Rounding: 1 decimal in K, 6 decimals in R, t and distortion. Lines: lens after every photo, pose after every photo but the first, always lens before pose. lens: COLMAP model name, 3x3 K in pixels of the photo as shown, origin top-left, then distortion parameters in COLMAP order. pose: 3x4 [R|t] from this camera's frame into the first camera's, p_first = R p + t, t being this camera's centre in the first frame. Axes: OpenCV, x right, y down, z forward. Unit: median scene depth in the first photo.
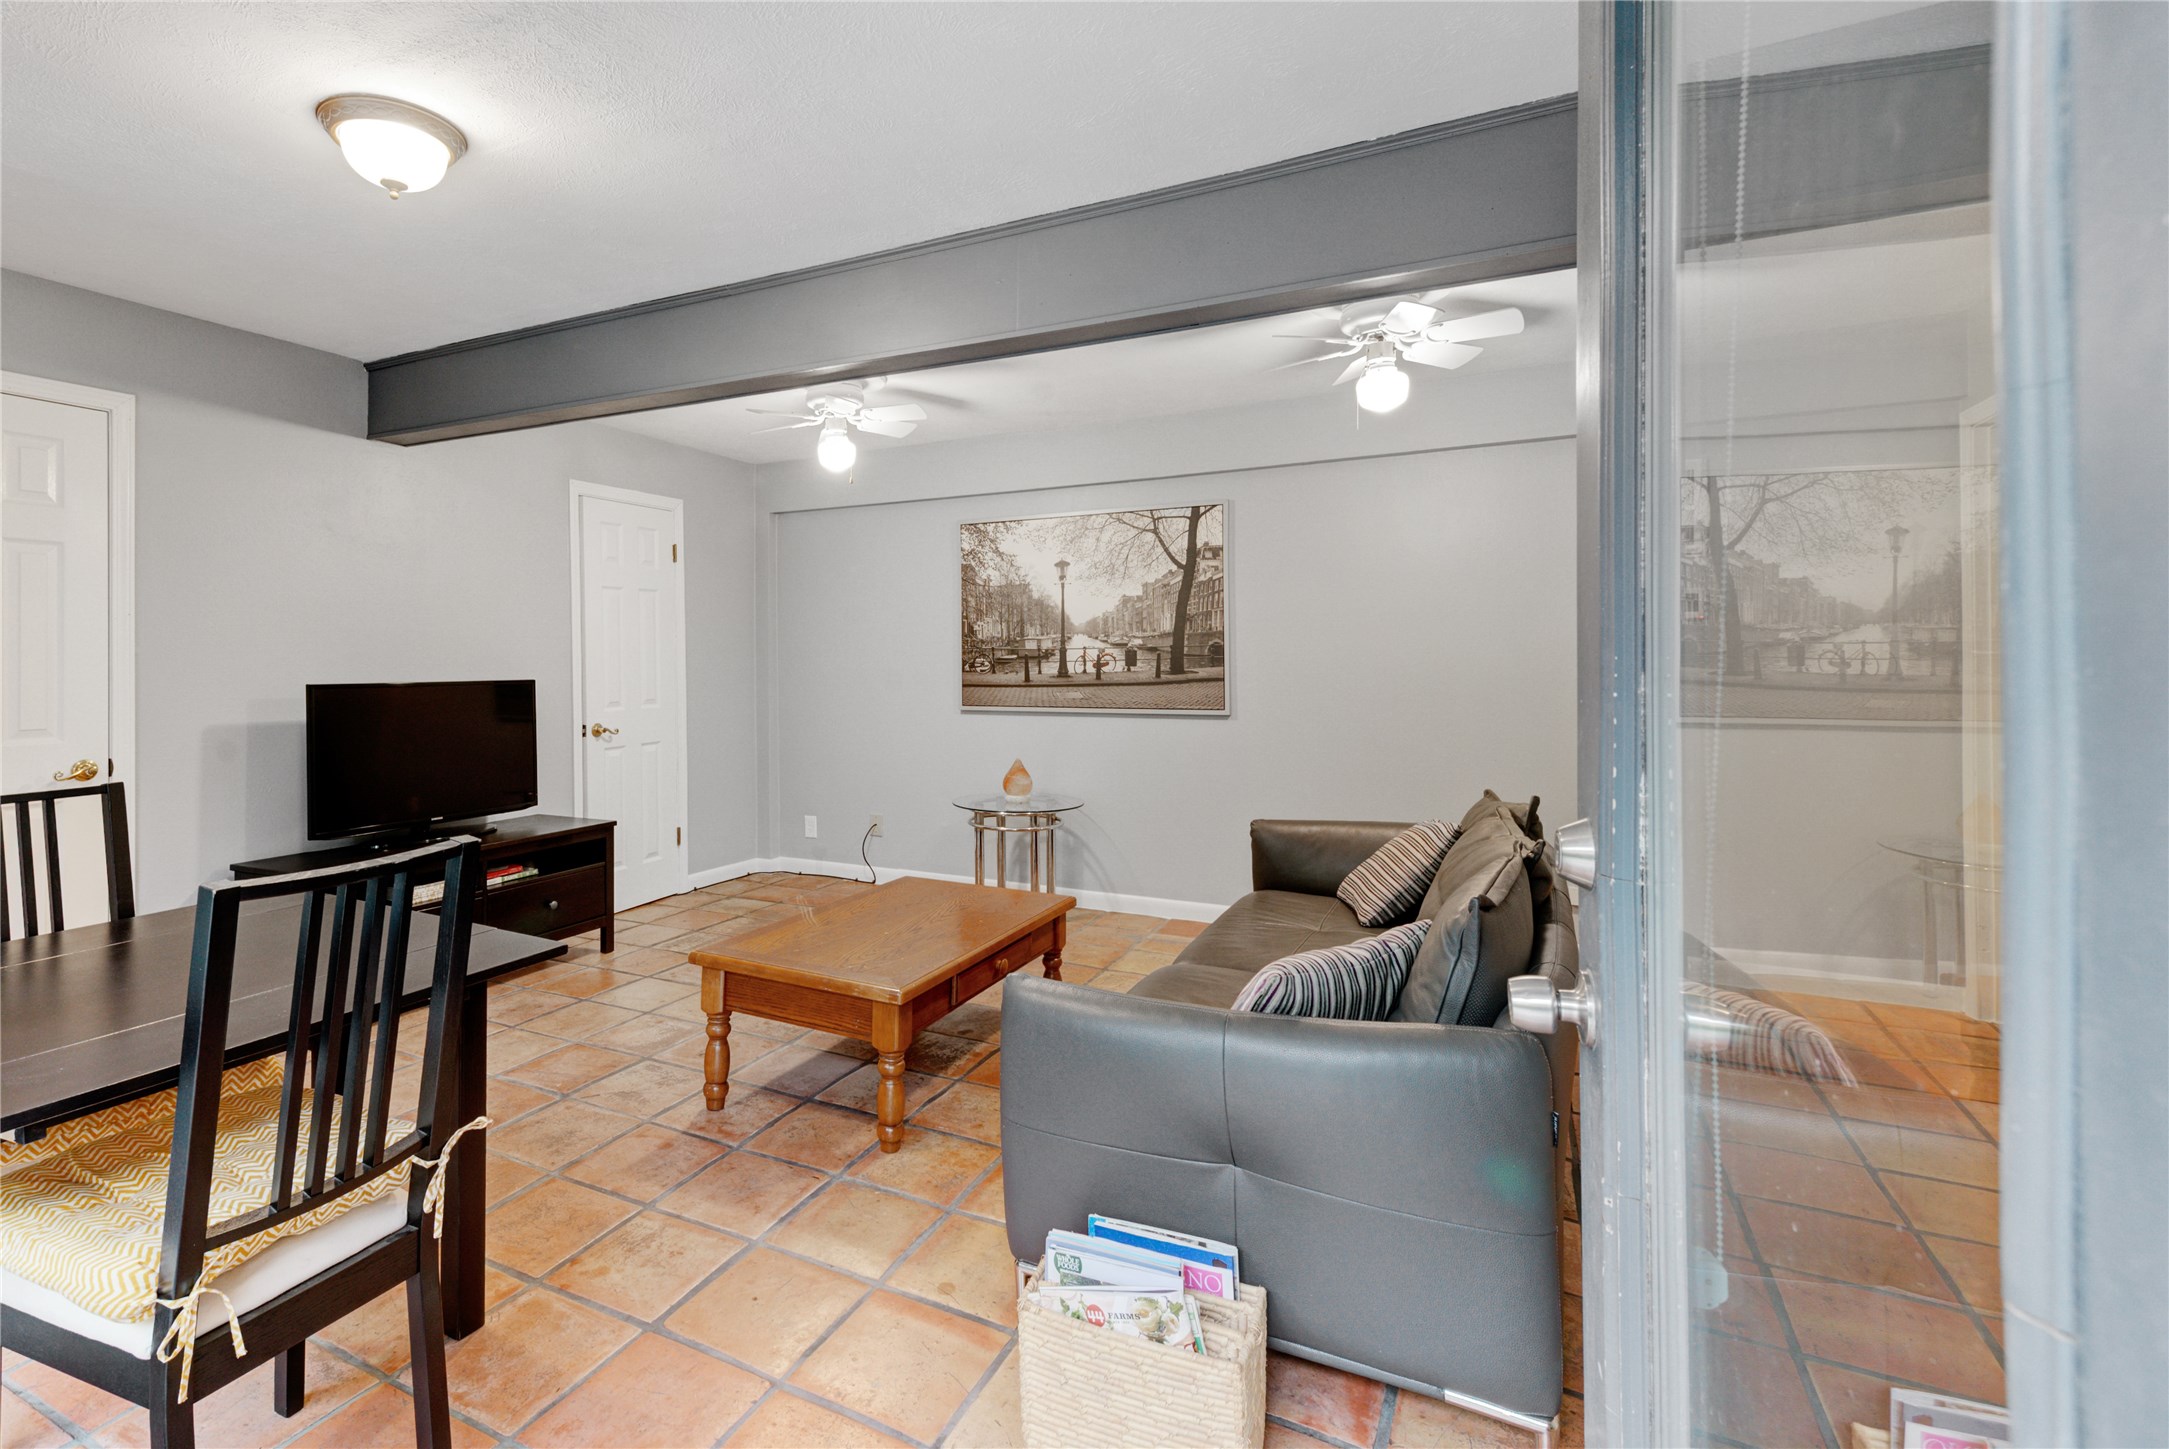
lens RADIAL K [[1018.3, 0, 980.7], [0, 1018.3, 648.5], [0, 0, 1]] dist [0.000958, 0.000080]
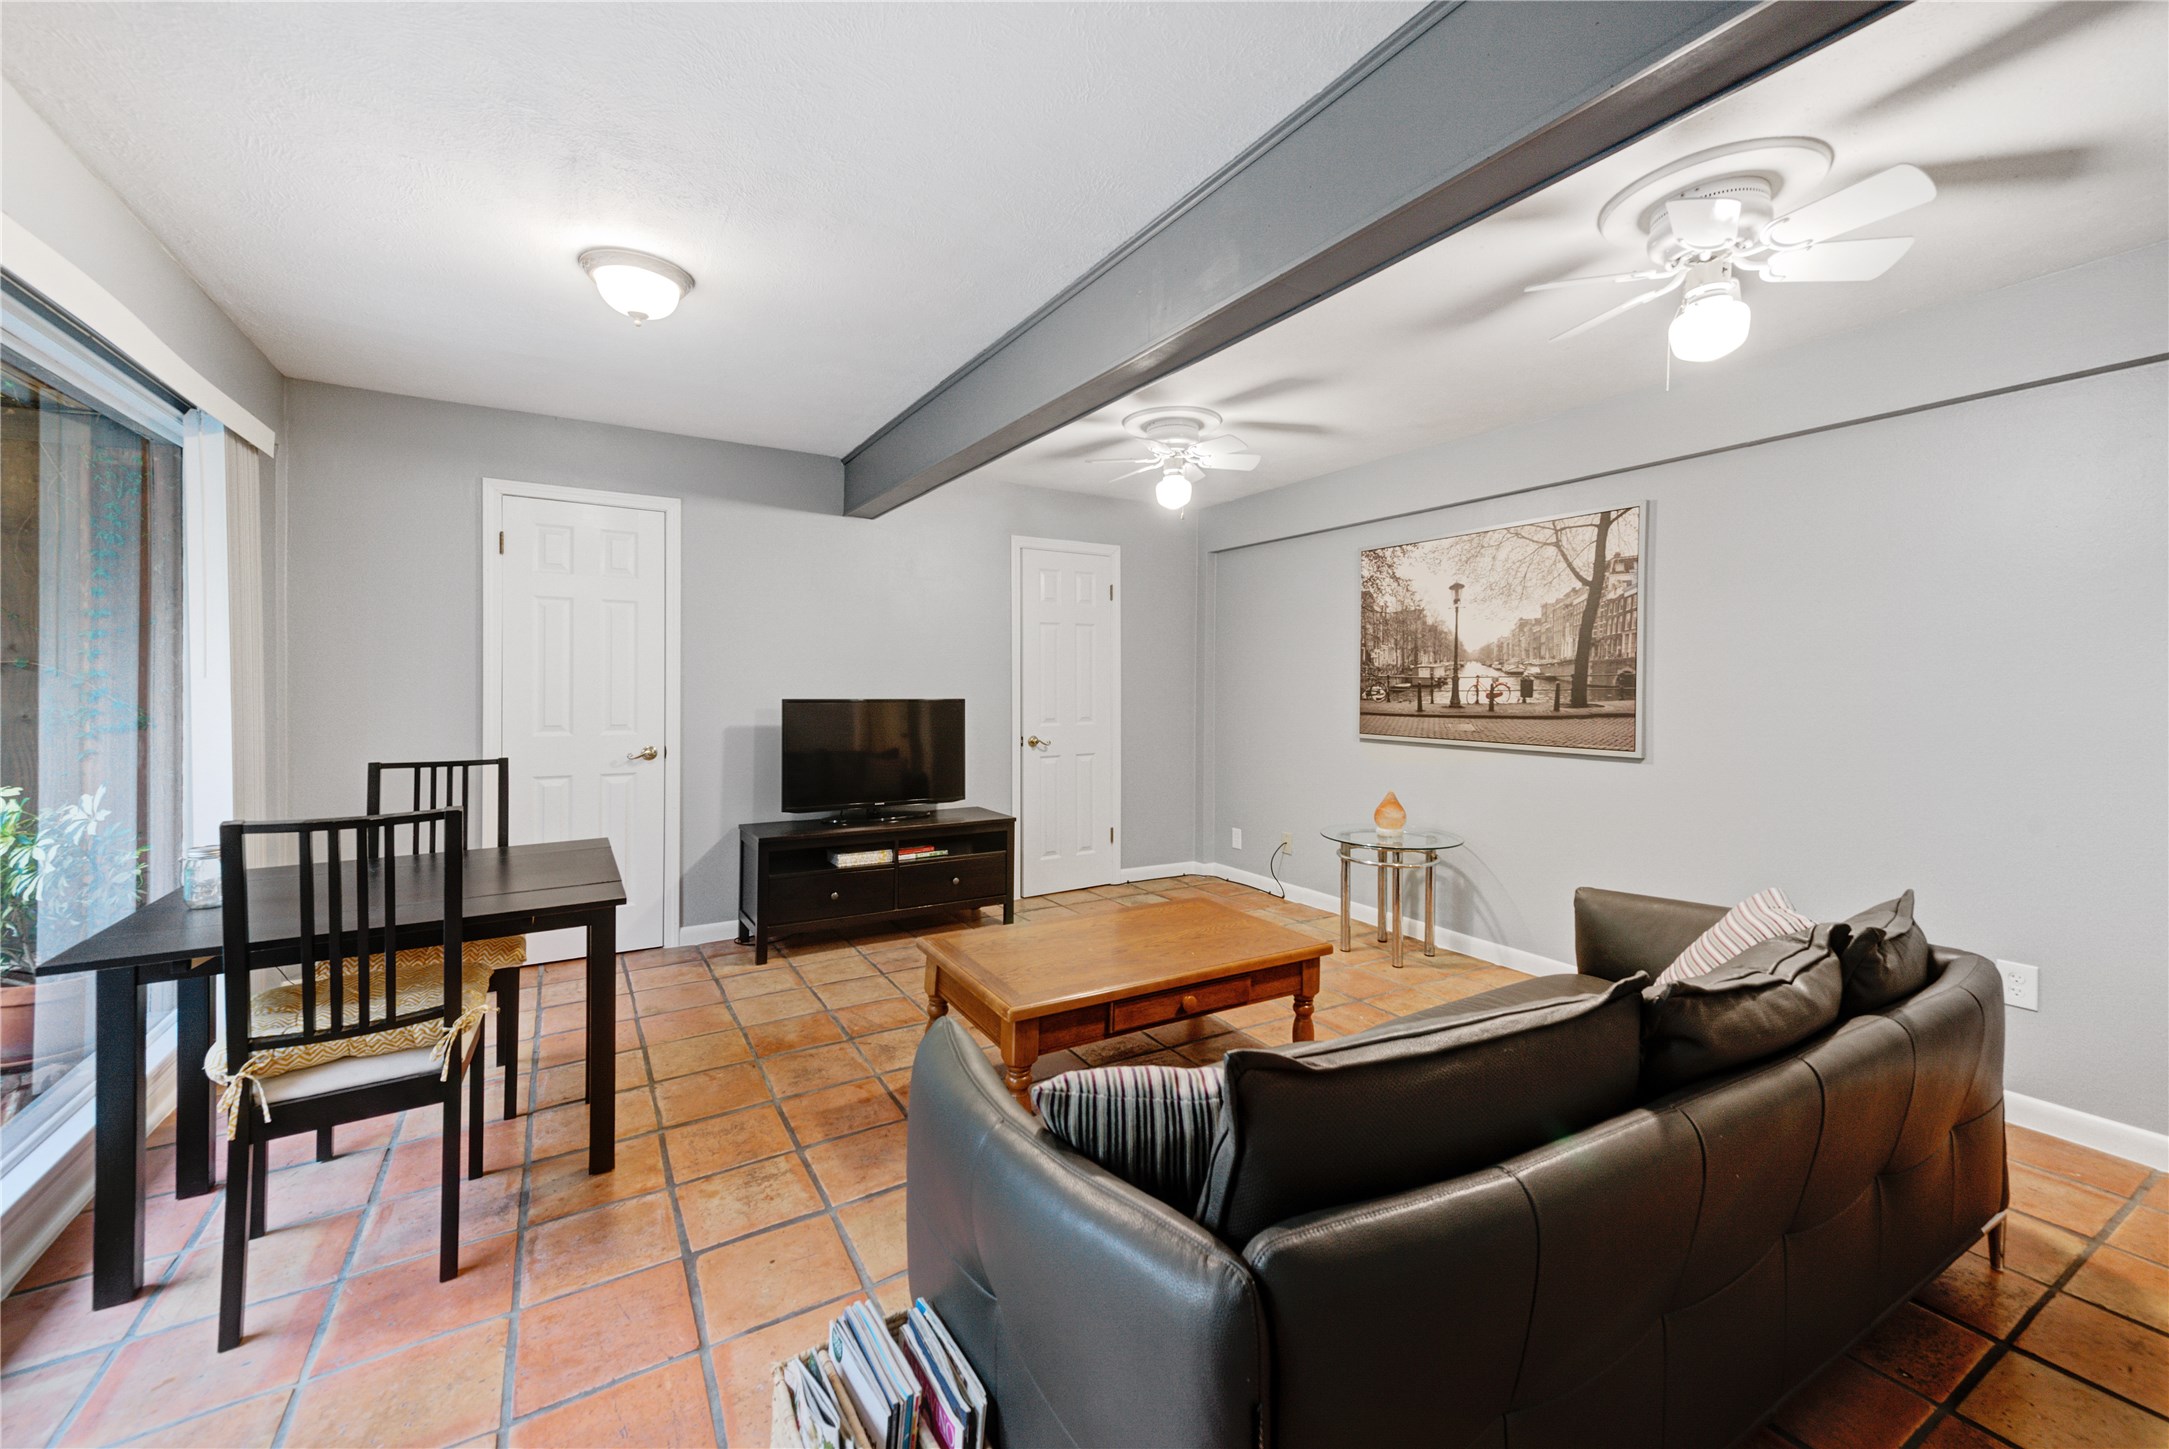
lens RADIAL K [[877.3, 0, 1106.1], [0, 877.3, 697.4], [0, 0, 1]] dist [0.016489, -0.000030]
pose [[0.861126, 0.019673, -0.508011, 0.223325], [-0.006035, 0.999576, 0.028478, -0.002558], [0.508356, -0.021457, 0.860880, 0.143663]]
